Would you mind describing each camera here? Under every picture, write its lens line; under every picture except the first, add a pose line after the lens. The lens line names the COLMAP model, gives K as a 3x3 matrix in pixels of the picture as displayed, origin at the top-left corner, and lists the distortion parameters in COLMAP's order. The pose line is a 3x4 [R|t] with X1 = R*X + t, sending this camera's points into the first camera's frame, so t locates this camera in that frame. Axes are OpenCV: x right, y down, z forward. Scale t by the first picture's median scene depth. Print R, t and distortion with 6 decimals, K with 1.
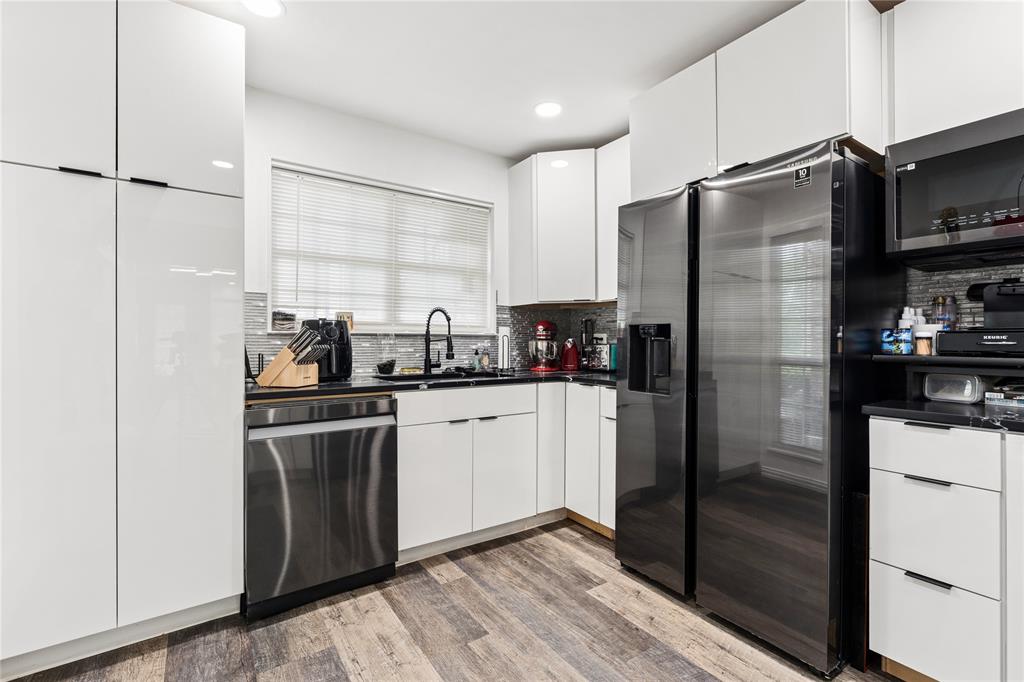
lens RADIAL K [[443.8, 0, 506.2], [0, 443.8, 338.0], [0, 0, 1]] dist [-0.001434, 0.000221]
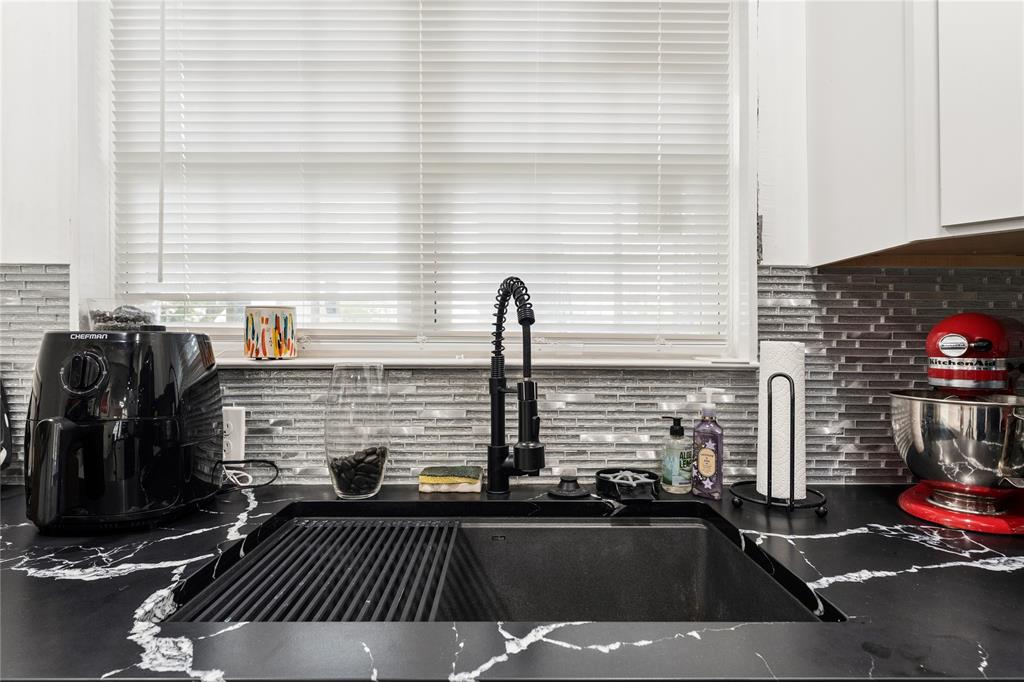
lens RADIAL K [[541.8, 0, 517.5], [0, 541.8, 343.1], [0, 0, 1]] dist [0.000823, 0.000213]
pose [[0.846148, -0.001125, -0.532947, 0.035856], [0.001696, 0.999998, 0.000582, -0.023674], [0.532946, -0.001396, 0.846148, 0.637594]]
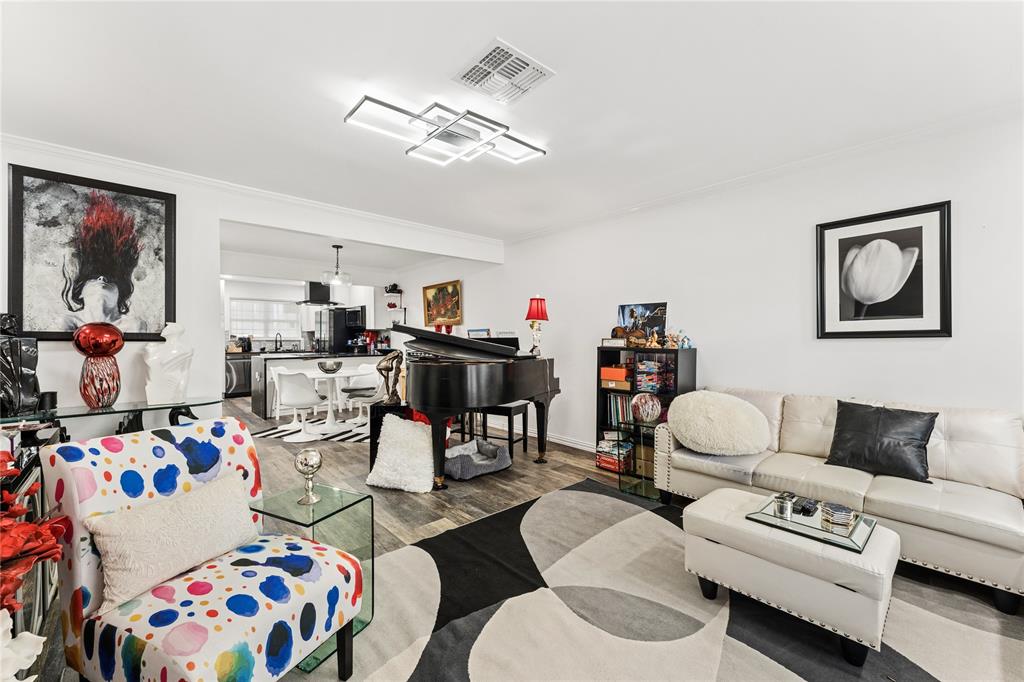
lens RADIAL K [[420.9, 0, 519.0], [0, 420.9, 341.6], [0, 0, 1]] dist [-0.000036, 0.000460]
pose [[0.991347, -0.004990, 0.131175, 1.257219], [0.003603, 0.999935, 0.010804, -0.024995], [-0.131221, -0.010238, 0.991300, -2.510326]]
